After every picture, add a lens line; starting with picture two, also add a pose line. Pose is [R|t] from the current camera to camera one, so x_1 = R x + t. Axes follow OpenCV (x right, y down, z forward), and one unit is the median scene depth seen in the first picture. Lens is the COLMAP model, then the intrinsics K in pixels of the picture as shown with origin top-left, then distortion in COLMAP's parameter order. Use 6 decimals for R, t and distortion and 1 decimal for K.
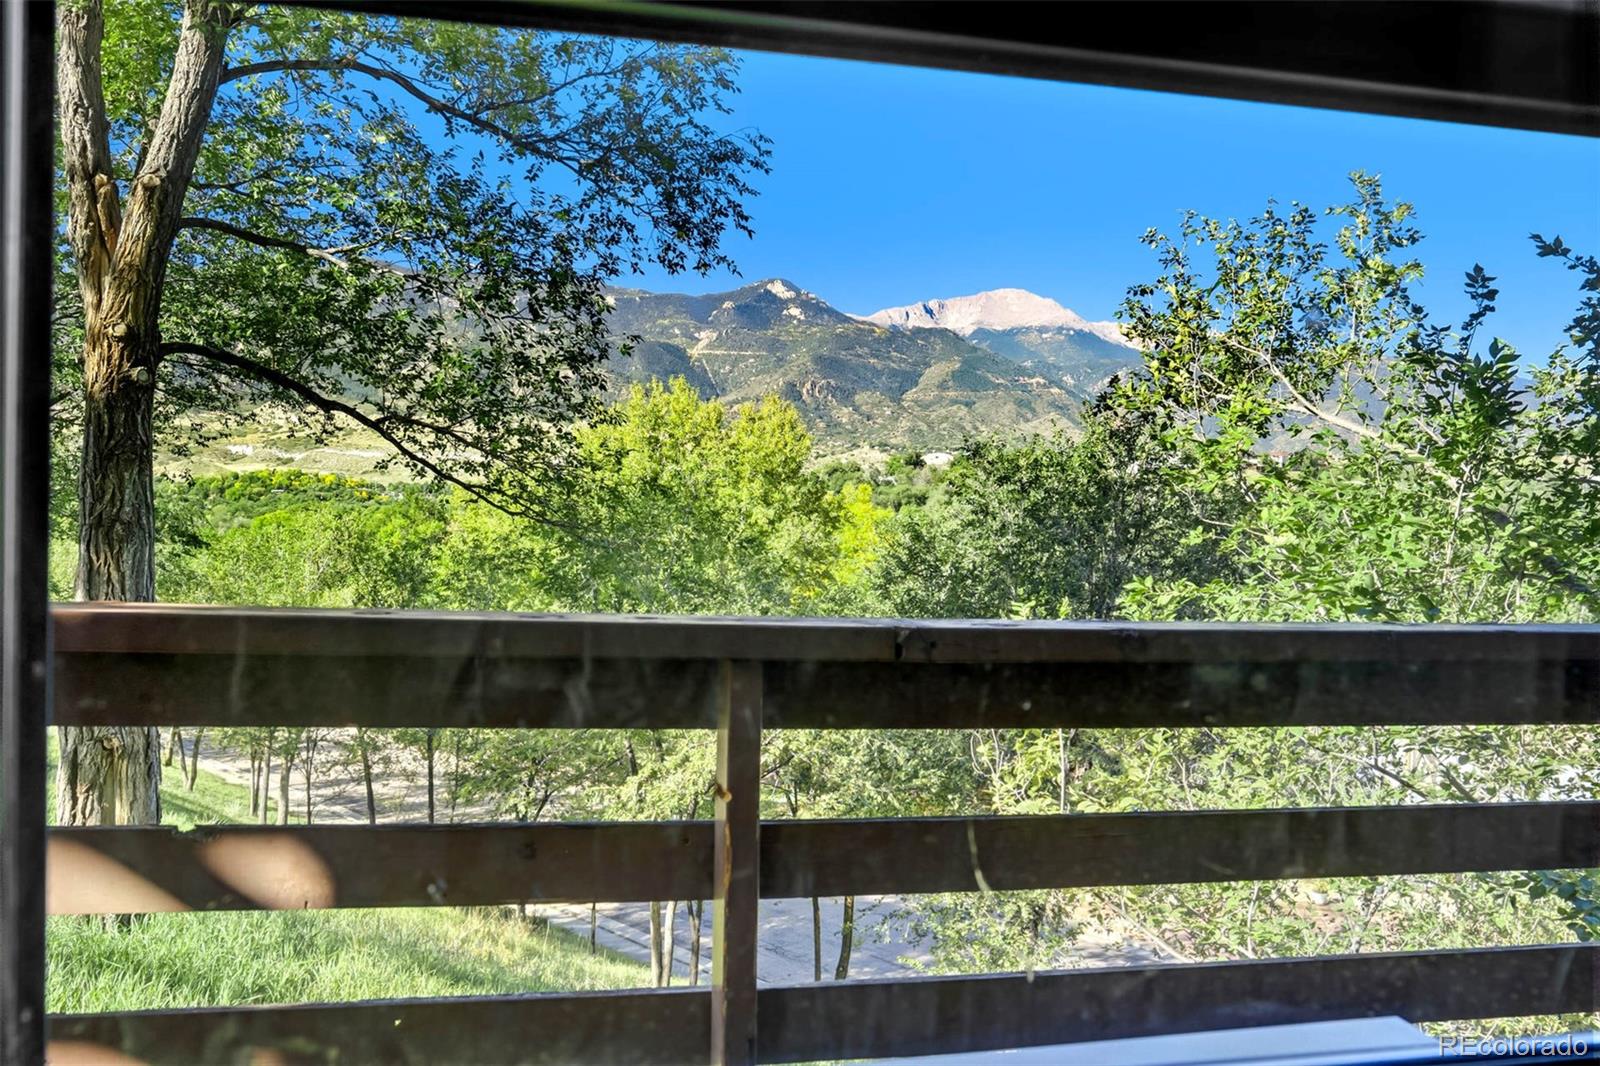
lens RADIAL K [[1324.6, 0, 800.0], [0, 1324.6, 533.0], [0, 0, 1]] dist [-0.000509, -0.000140]
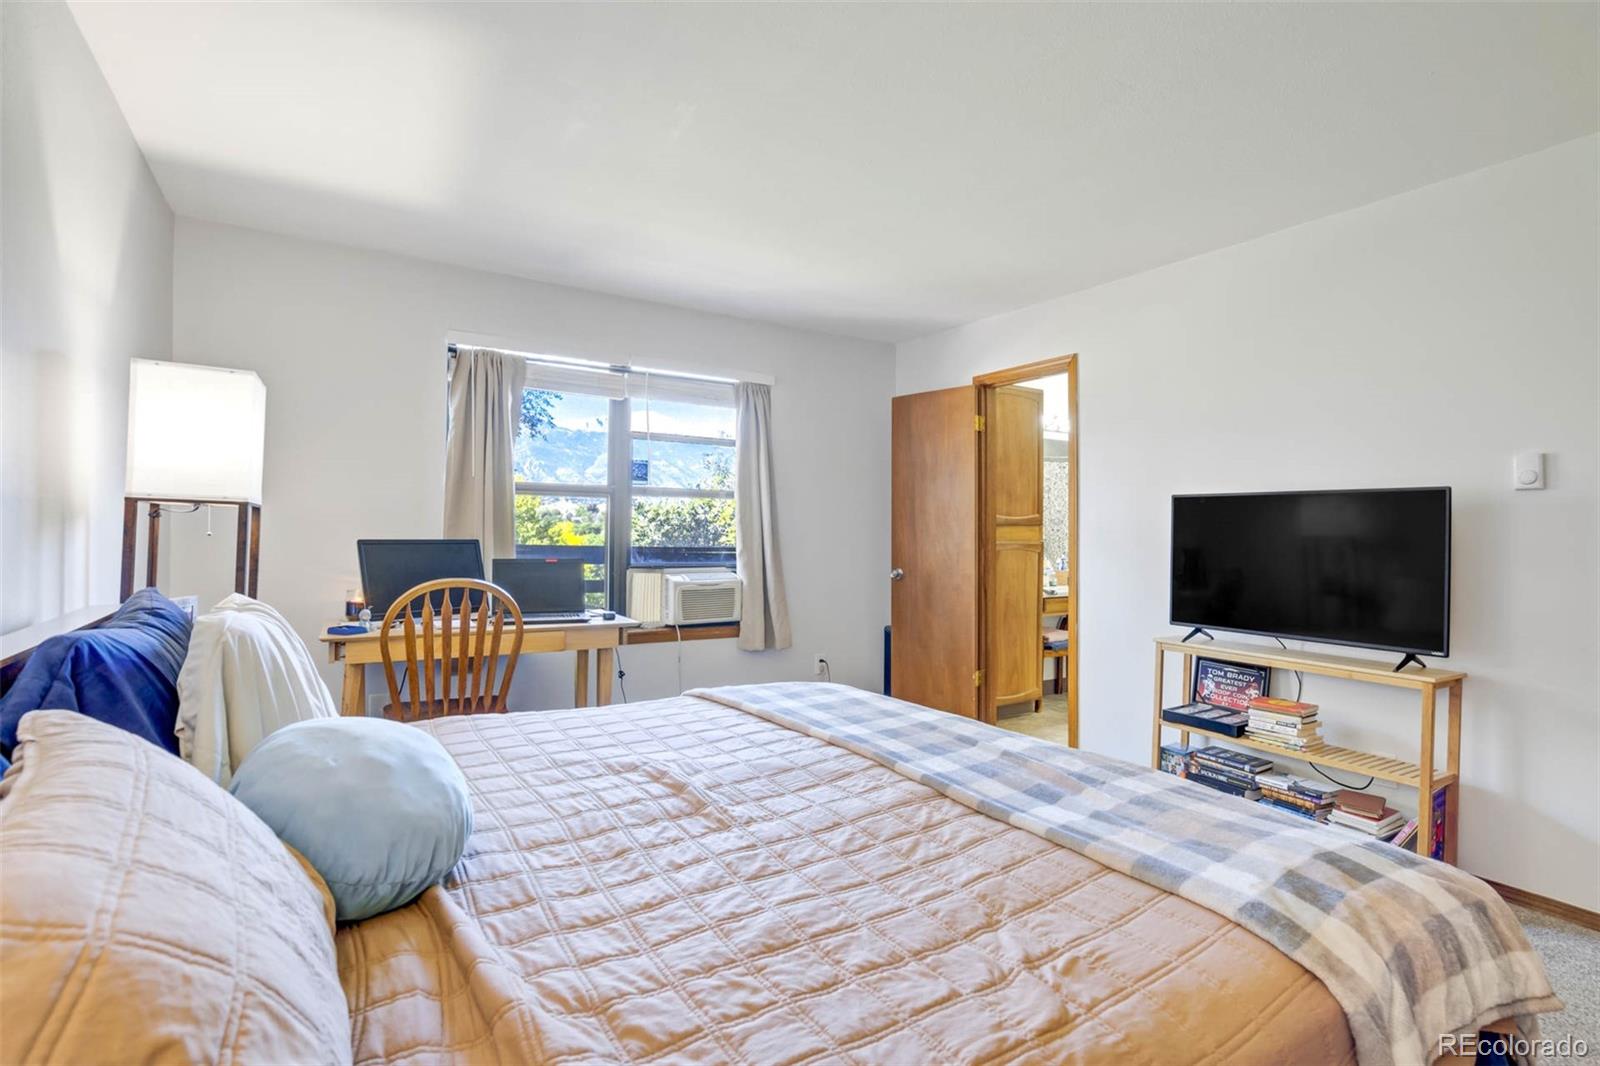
lens RADIAL K [[762.7, 0, 788.8], [0, 762.7, 537.0], [0, 0, 1]] dist [-0.060608, 0.036735]
pose [[0.942659, -0.020762, 0.333111, -0.046664], [0.025895, 0.999604, -0.010977, 0.006438], [-0.332752, 0.018973, 0.942824, -0.226272]]
